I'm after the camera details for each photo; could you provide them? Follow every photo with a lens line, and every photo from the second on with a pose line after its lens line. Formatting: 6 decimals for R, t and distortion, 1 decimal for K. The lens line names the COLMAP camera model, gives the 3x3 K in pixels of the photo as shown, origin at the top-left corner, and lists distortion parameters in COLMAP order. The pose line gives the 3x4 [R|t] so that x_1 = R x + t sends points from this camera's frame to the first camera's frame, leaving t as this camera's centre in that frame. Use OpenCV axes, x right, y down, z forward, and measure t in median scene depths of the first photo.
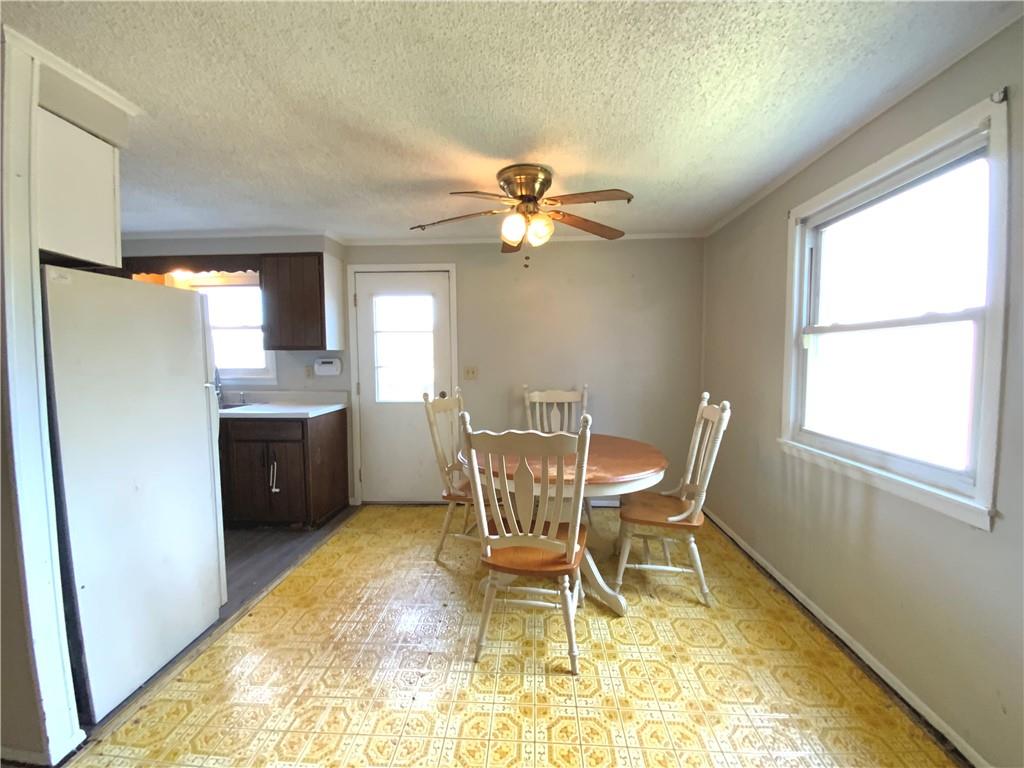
lens RADIAL K [[417.0, 0, 512.0], [0, 417.0, 384.0], [0, 0, 1]] dist [-0.020304, -0.000089]
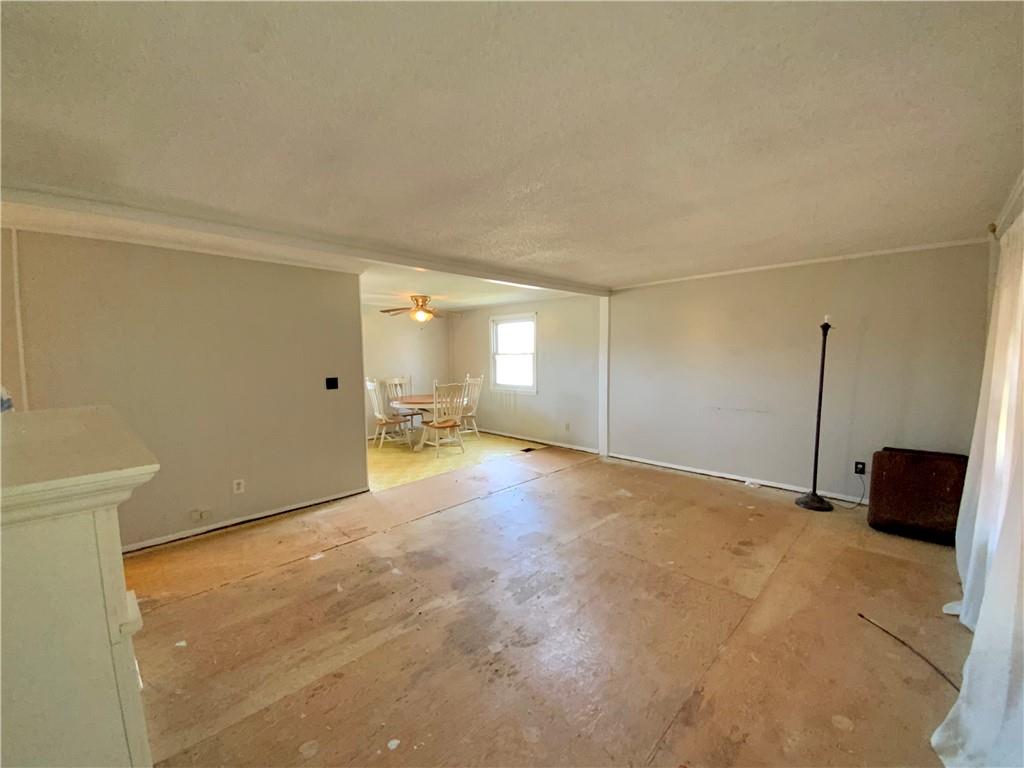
lens RADIAL K [[417.0, 0, 512.0], [0, 417.0, 384.0], [0, 0, 1]] dist [-0.020304, -0.000089]
pose [[0.653330, -0.054129, 0.755135, -1.816322], [0.054478, 0.998216, 0.024420, 0.038818], [-0.755110, 0.025184, 0.655114, -1.350340]]
